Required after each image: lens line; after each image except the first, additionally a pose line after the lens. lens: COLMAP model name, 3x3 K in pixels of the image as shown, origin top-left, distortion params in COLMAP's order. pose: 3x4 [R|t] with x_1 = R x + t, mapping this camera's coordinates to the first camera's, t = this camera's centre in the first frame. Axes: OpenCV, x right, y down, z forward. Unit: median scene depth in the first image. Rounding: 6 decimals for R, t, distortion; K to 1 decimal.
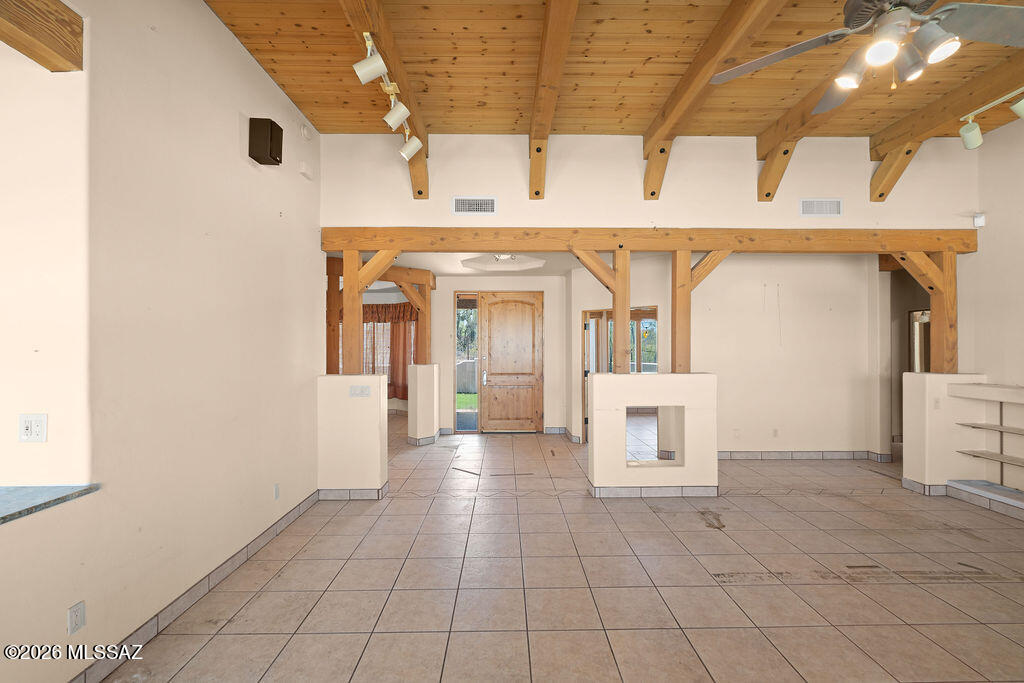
lens RADIAL K [[449.1, 0, 512.0], [0, 449.1, 341.5], [0, 0, 1]] dist [-0.002591, -0.000258]
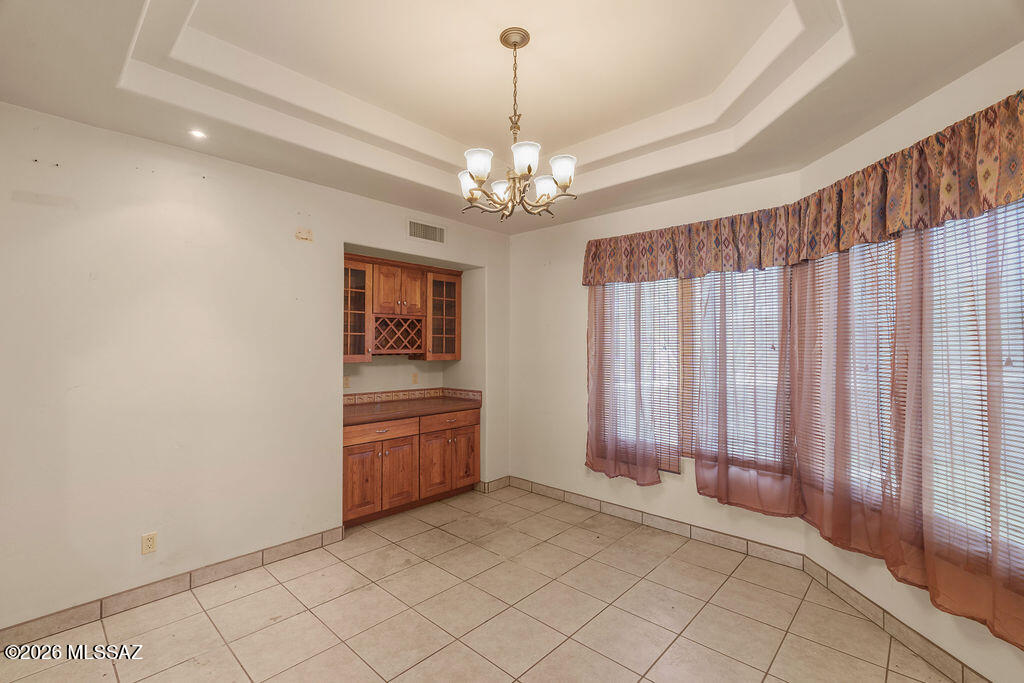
lens RADIAL K [[449.9, 0, 512.1], [0, 449.9, 351.2], [0, 0, 1]] dist [-0.001349, -0.000059]
pose [[0.722692, -0.005363, -0.691149, -0.192833], [0.013139, 0.999896, 0.005979, 0.010583], [0.691045, -0.013402, 0.722688, 0.658130]]
